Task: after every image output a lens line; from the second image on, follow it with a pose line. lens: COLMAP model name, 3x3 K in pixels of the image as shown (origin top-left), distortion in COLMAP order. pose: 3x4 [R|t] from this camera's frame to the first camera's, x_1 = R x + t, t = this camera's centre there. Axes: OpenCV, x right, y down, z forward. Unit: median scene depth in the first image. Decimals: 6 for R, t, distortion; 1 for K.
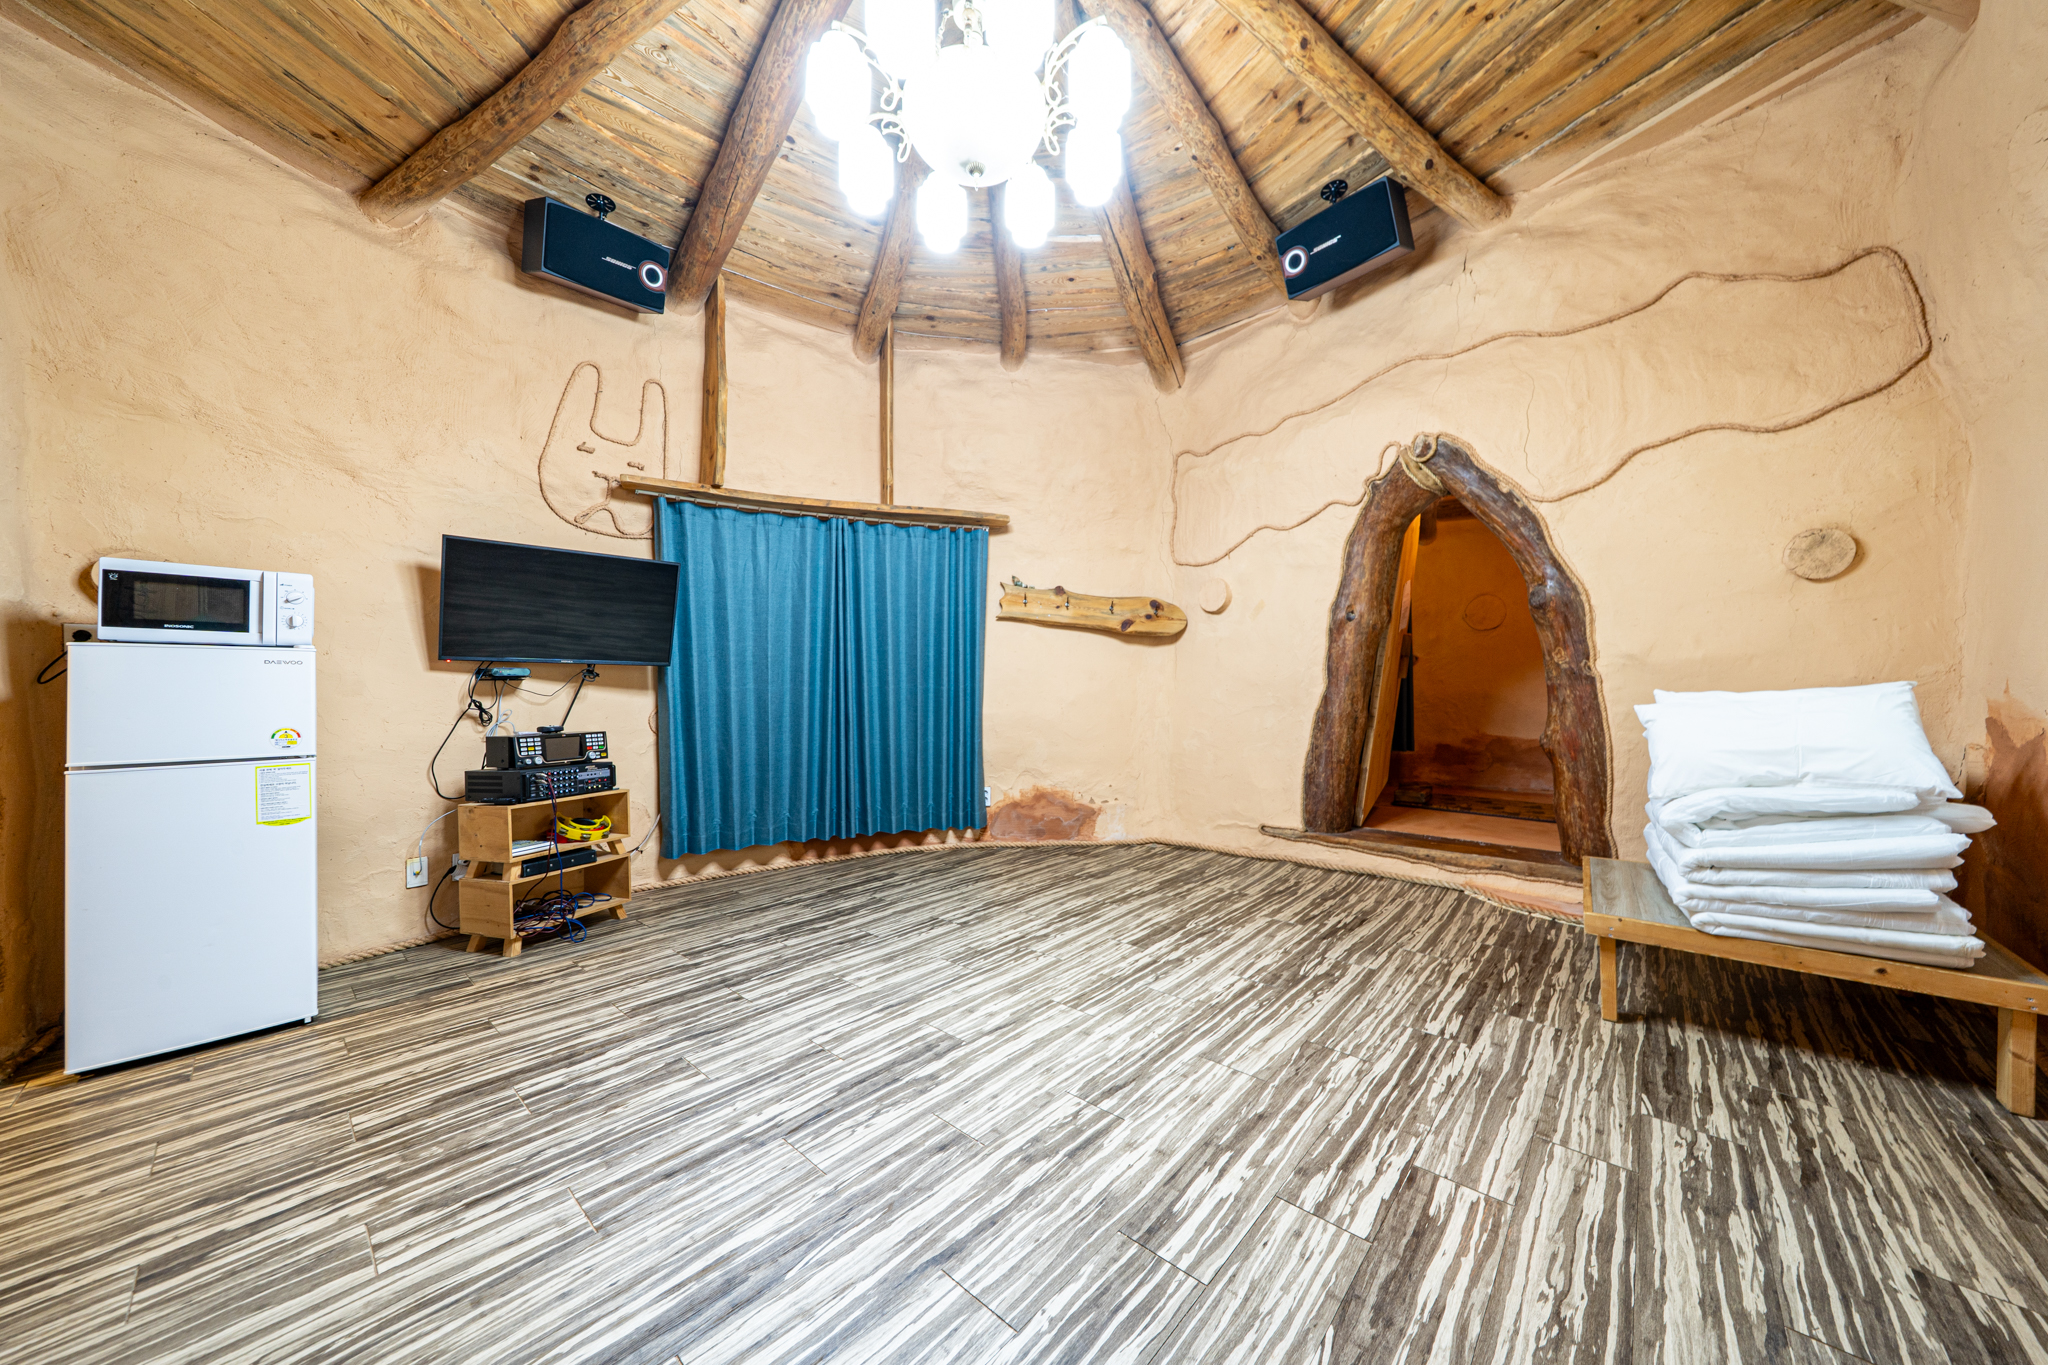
lens RADIAL K [[700.1, 0, 1037.9], [0, 700.1, 682.6], [0, 0, 1]] dist [-0.005317, -0.000014]
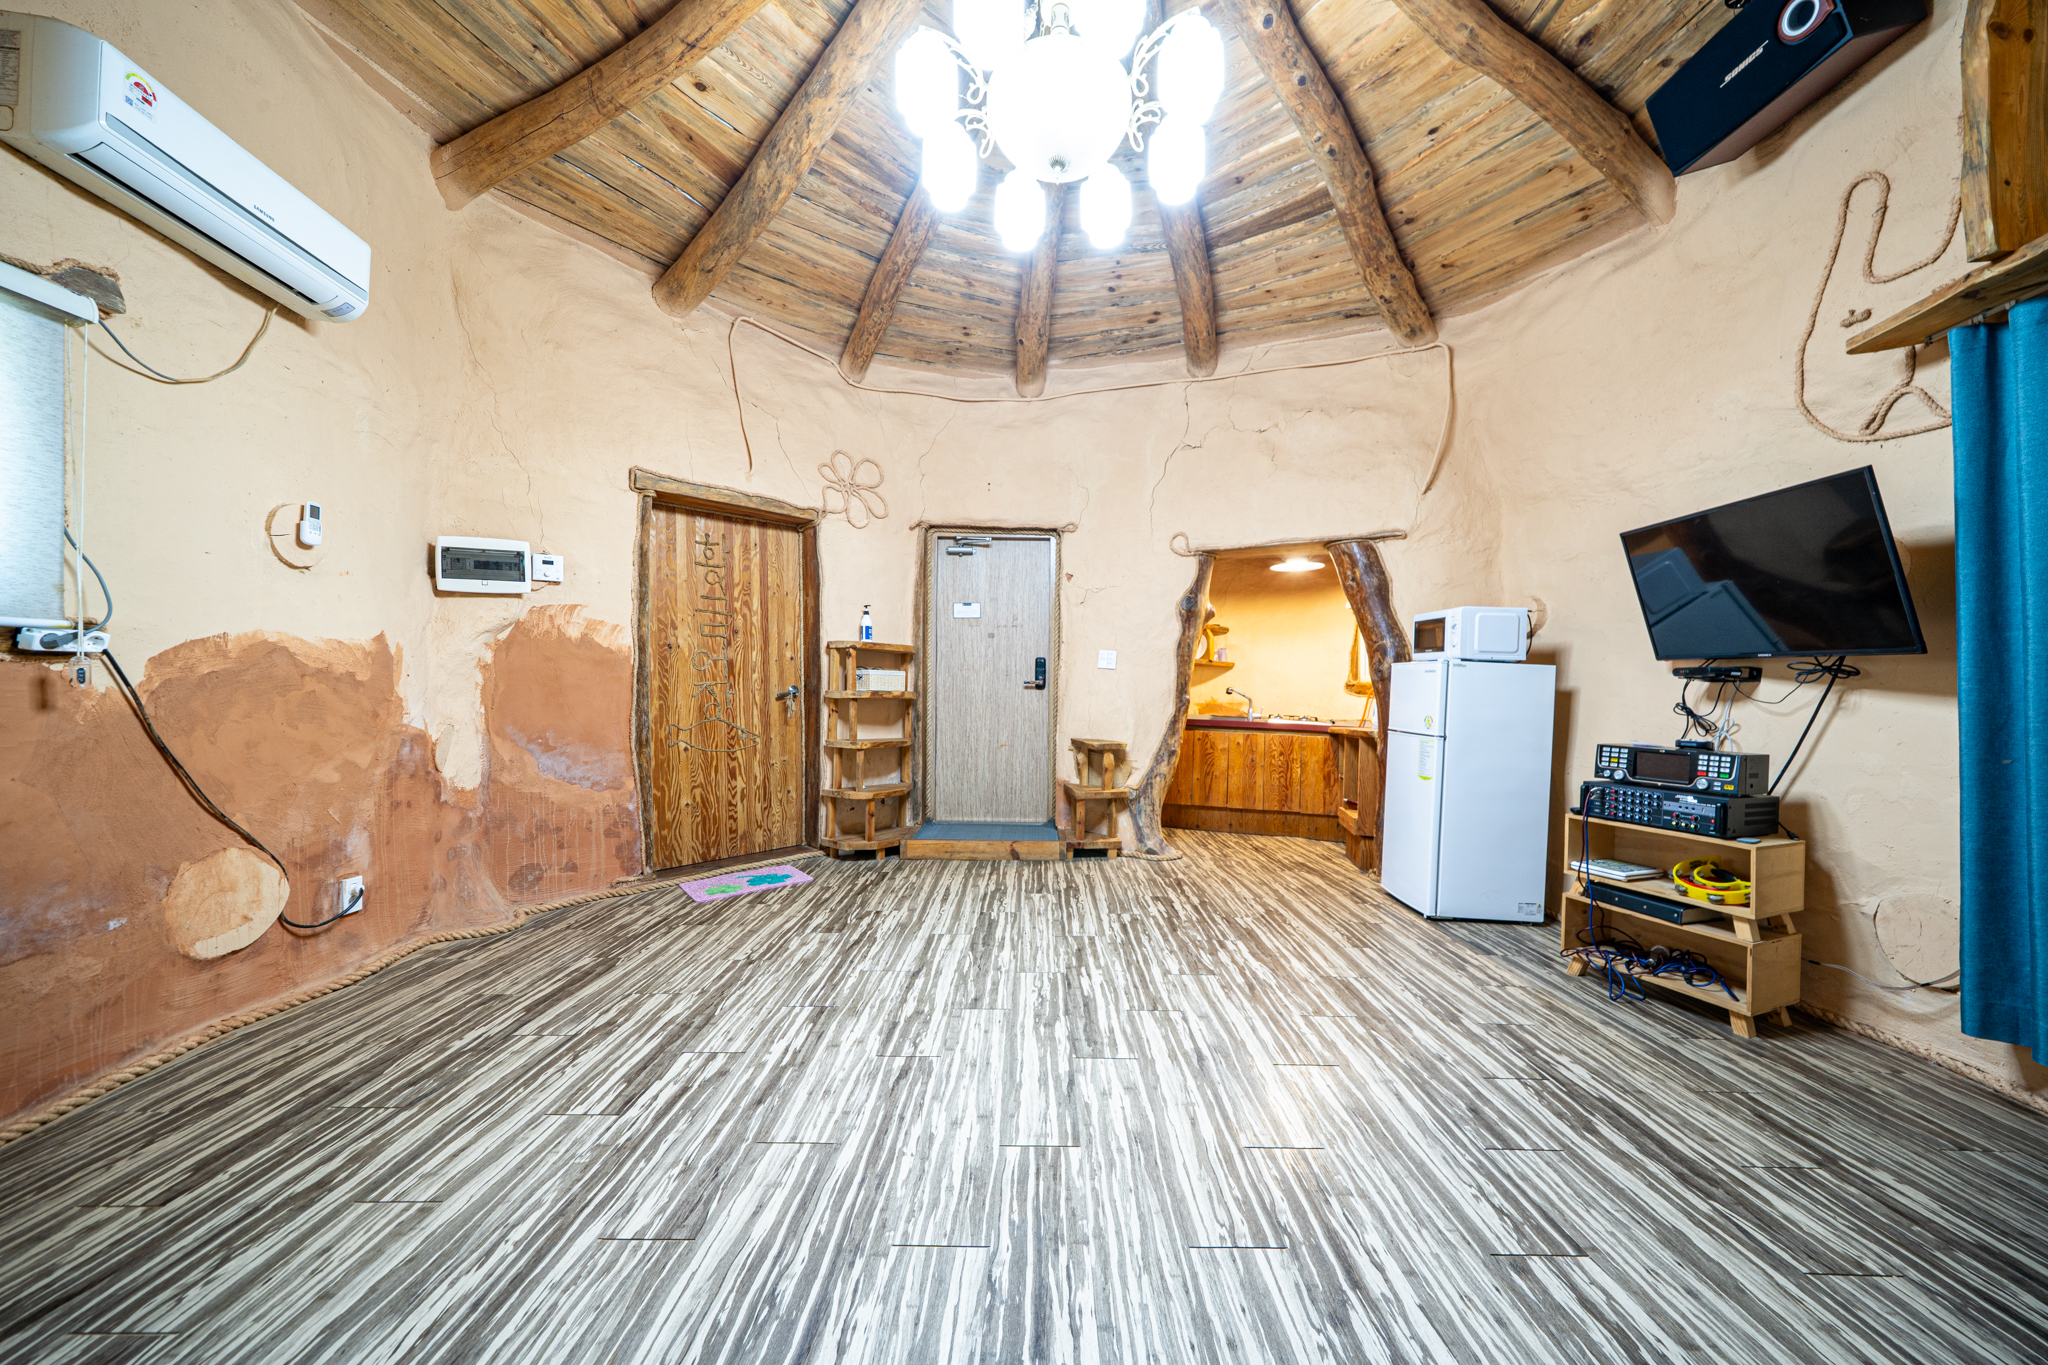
lens RADIAL K [[700.1, 0, 1038.4], [0, 700.1, 683.6], [0, 0, 1]] dist [-0.005317, -0.000014]
pose [[-0.751384, -0.001901, -0.659862, 0.624423], [0.000360, 0.999995, -0.003292, 0.001787], [0.659865, -0.002711, -0.751379, 1.851302]]
